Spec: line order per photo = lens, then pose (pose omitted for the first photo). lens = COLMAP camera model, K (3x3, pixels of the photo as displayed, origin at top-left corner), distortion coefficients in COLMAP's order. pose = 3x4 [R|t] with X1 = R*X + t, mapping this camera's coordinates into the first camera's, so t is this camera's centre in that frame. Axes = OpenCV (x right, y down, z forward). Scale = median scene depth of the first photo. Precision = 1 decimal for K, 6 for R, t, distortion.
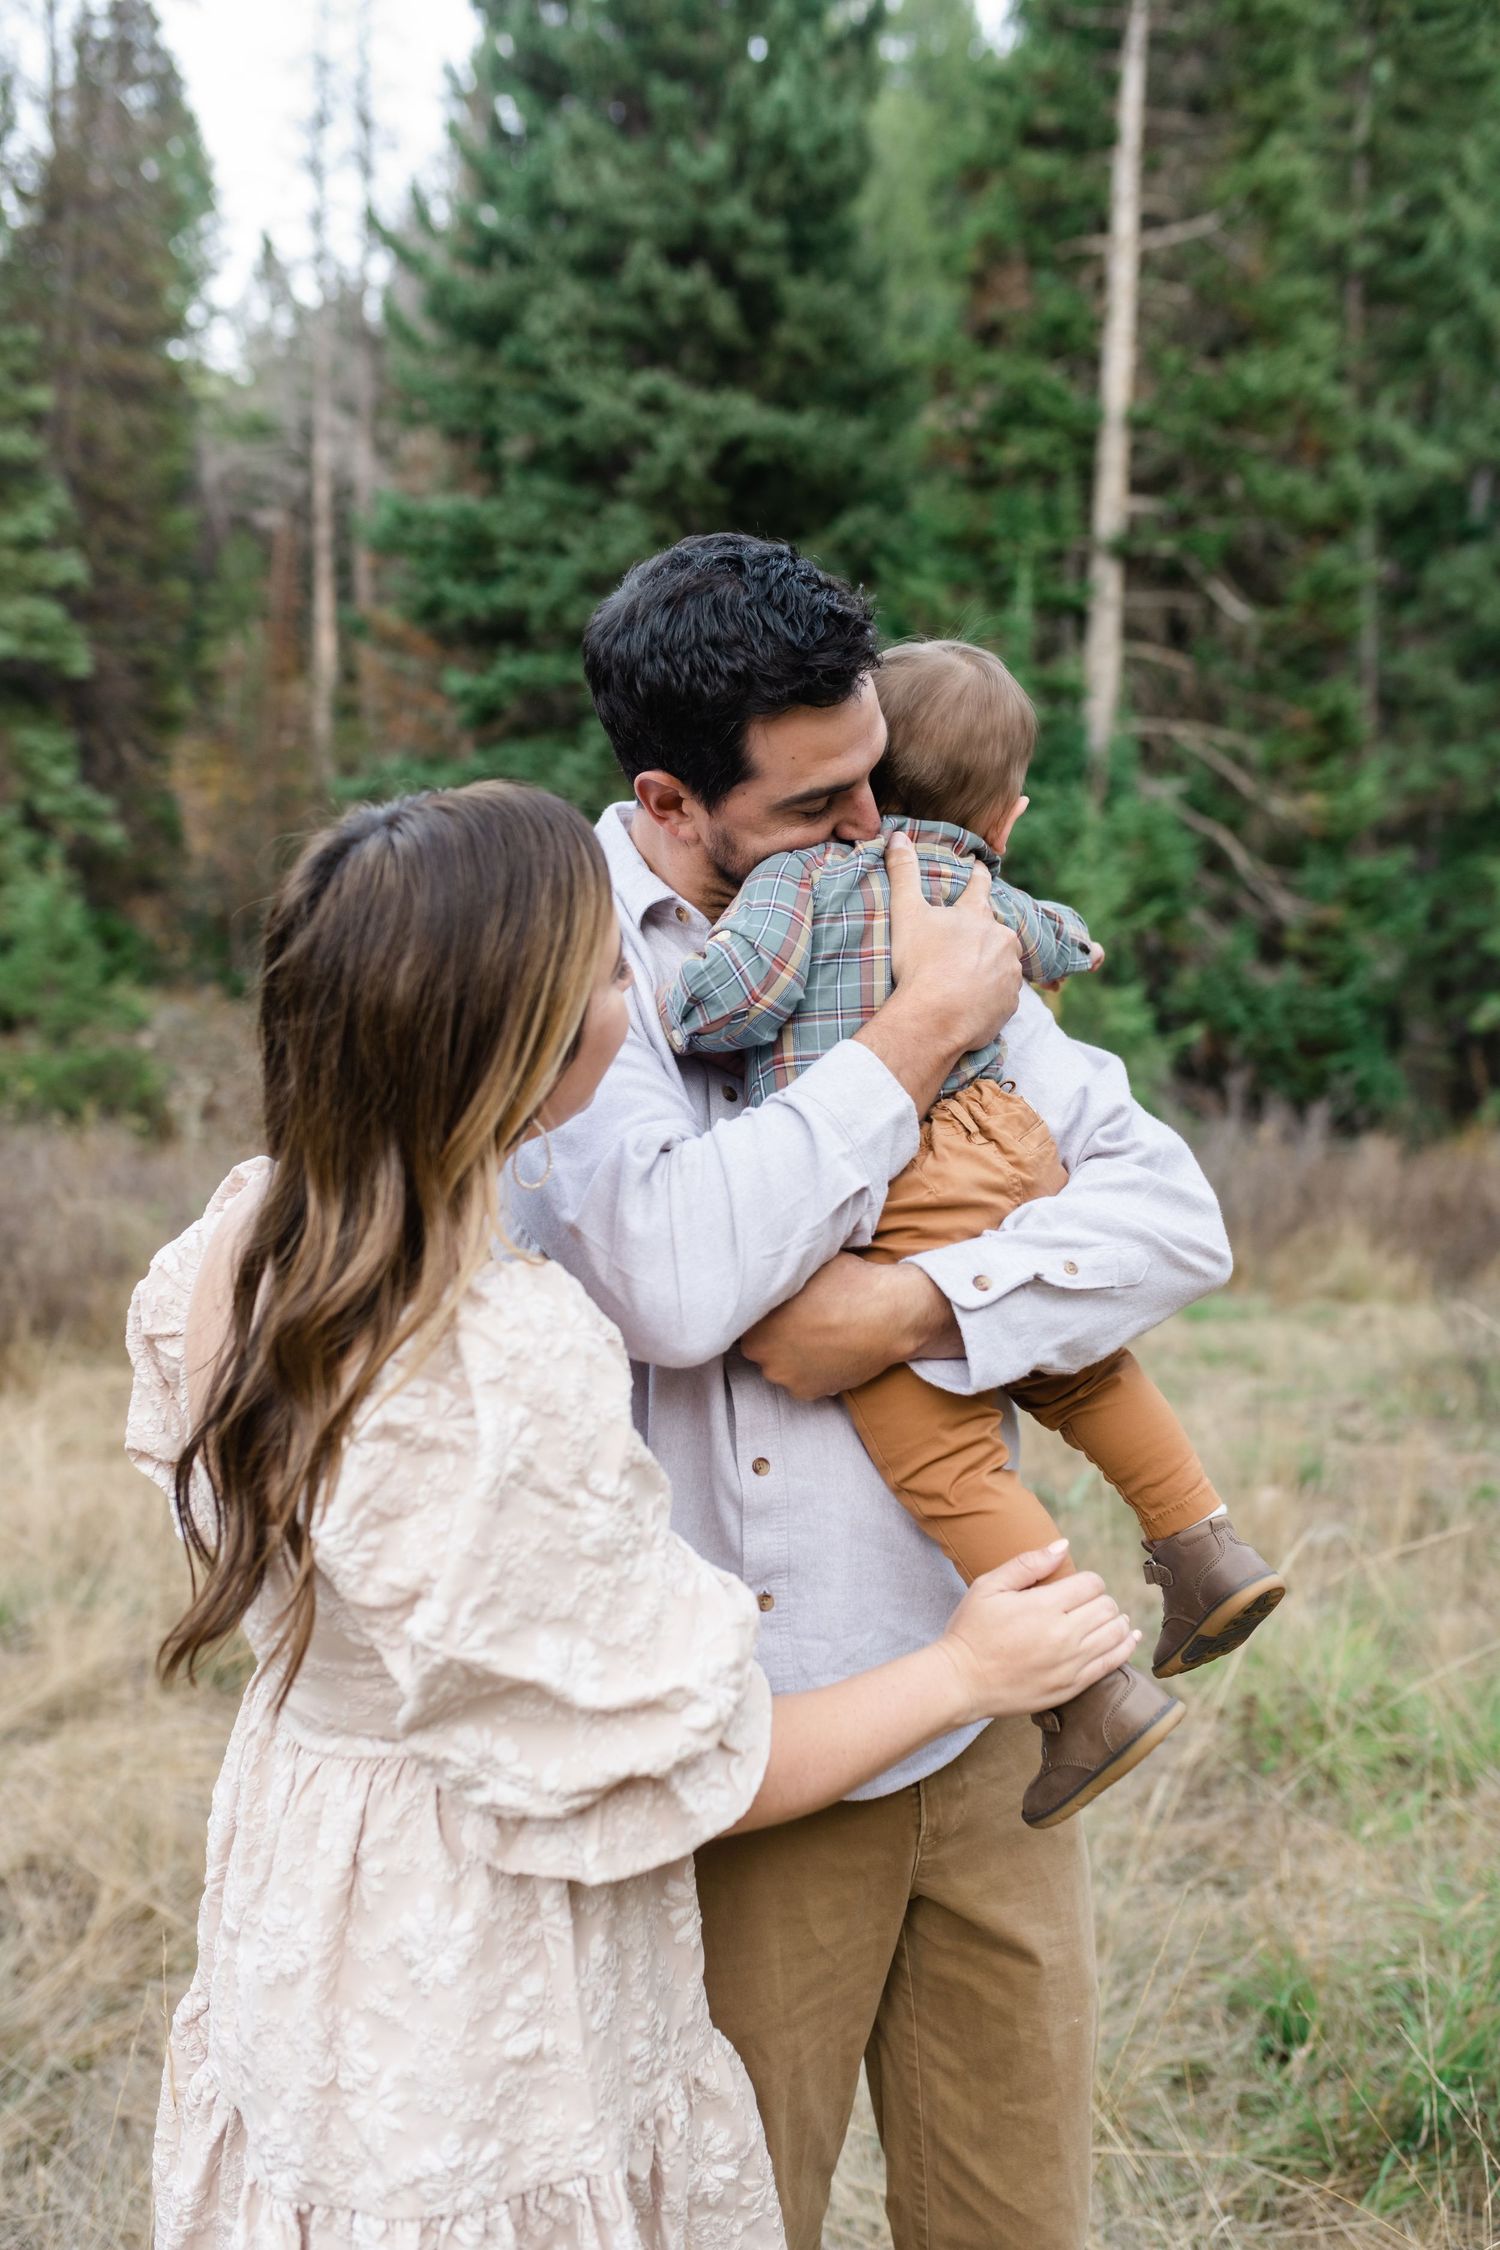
lens RADIAL K [[2120.0, 0, 739.2], [0, 2120.0, 1169.3], [0, 0, 1]] dist [-0.042404, 0.014163]
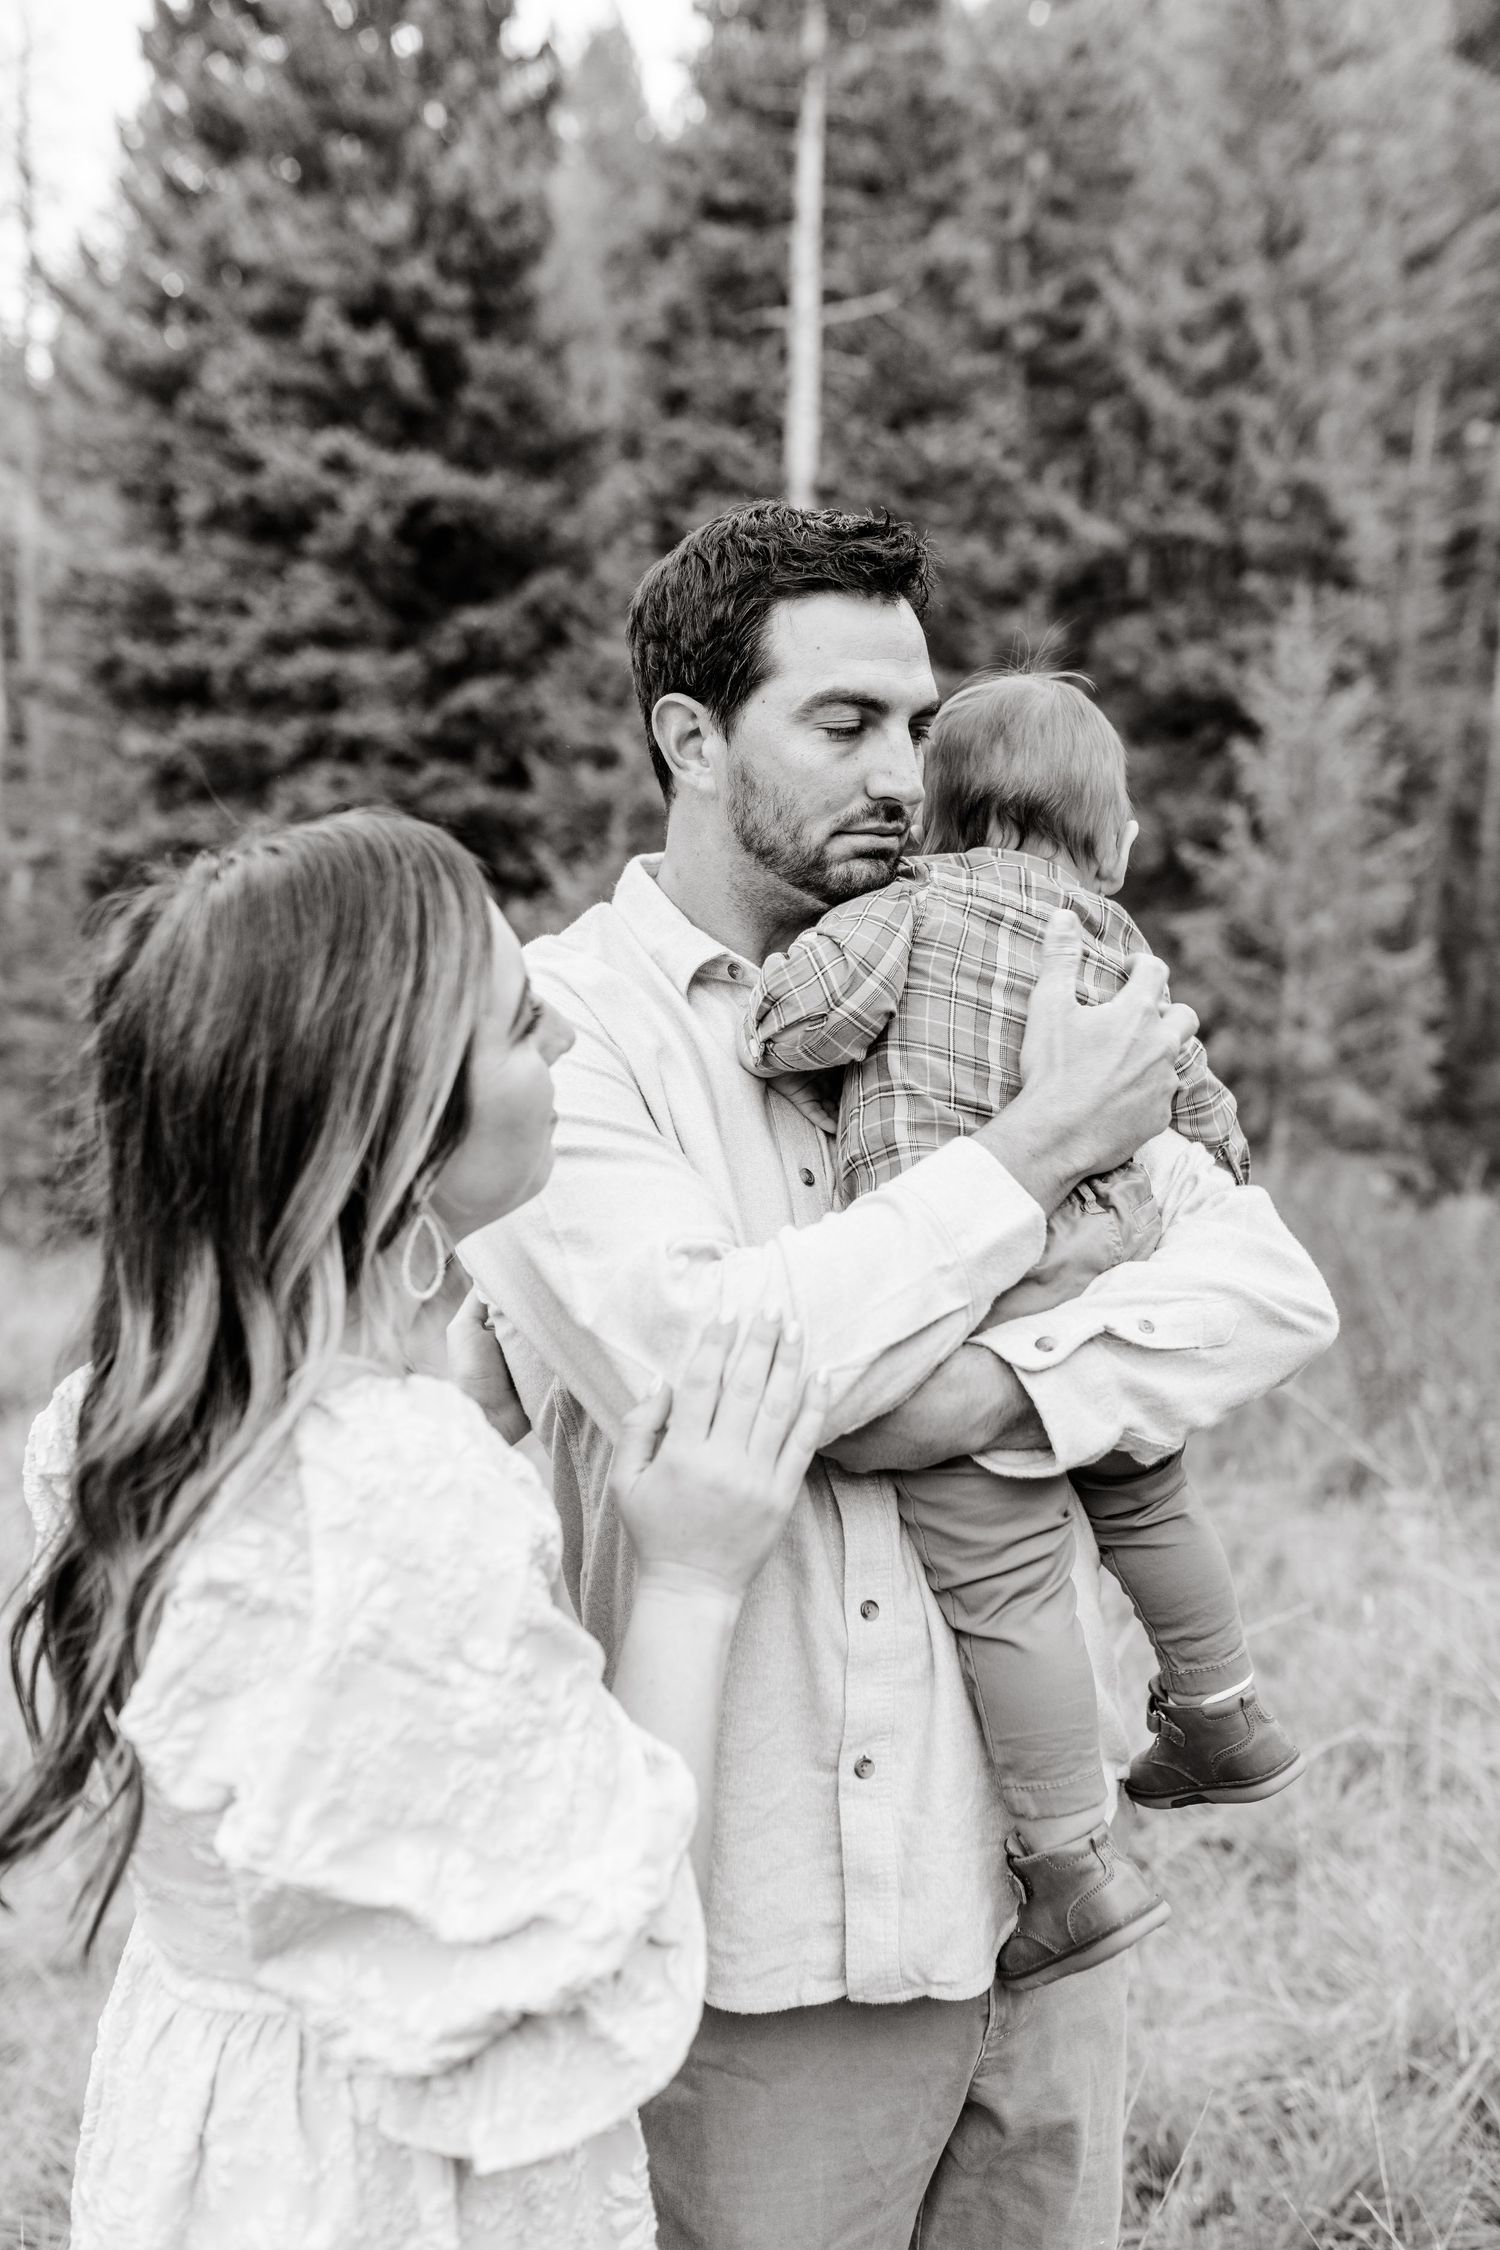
lens RADIAL K [[2124.0, 0, 746.5], [0, 2124.0, 1136.9], [0, 0, 1]] dist [-0.058038, 0.071597]
pose [[0.988616, -0.023132, 0.148675, -0.005398], [0.029778, 0.998647, -0.042630, -0.000928], [-0.147487, 0.046572, 0.987967, 0.011429]]
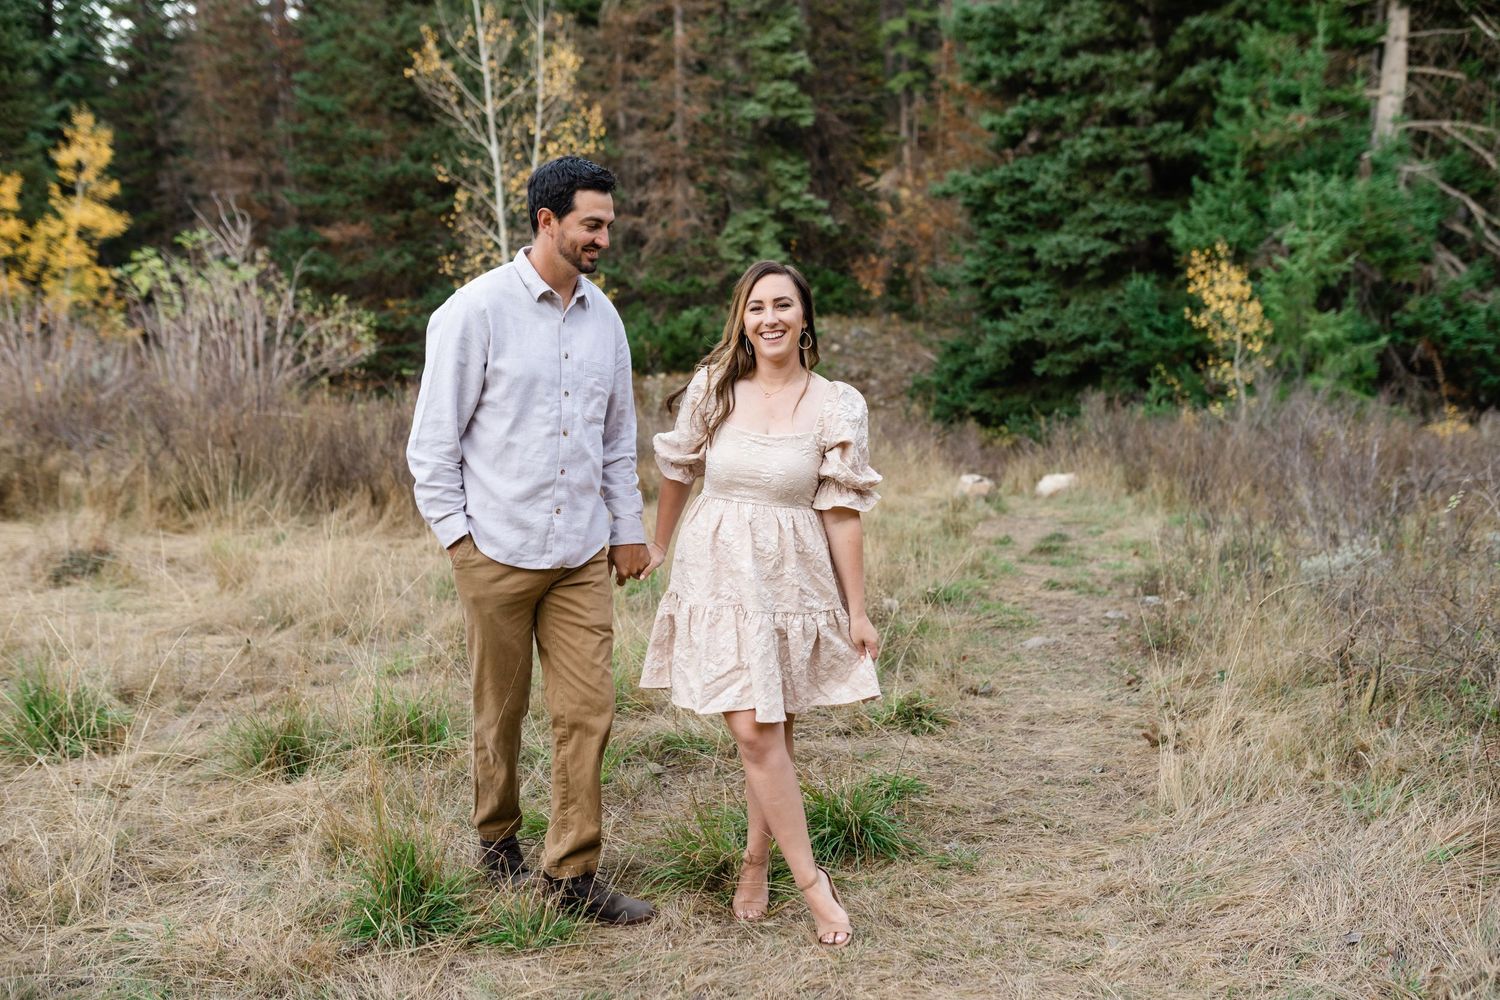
lens RADIAL K [[1413.3, 0, 755.8], [0, 1413.3, 496.6], [0, 0, 1]] dist [-0.061562, 0.082076]
pose [[0.904715, 0.042489, -0.423894, 0.172408], [-0.022857, 0.998422, 0.051294, -0.000421], [0.425404, -0.036717, 0.904258, -0.032276]]
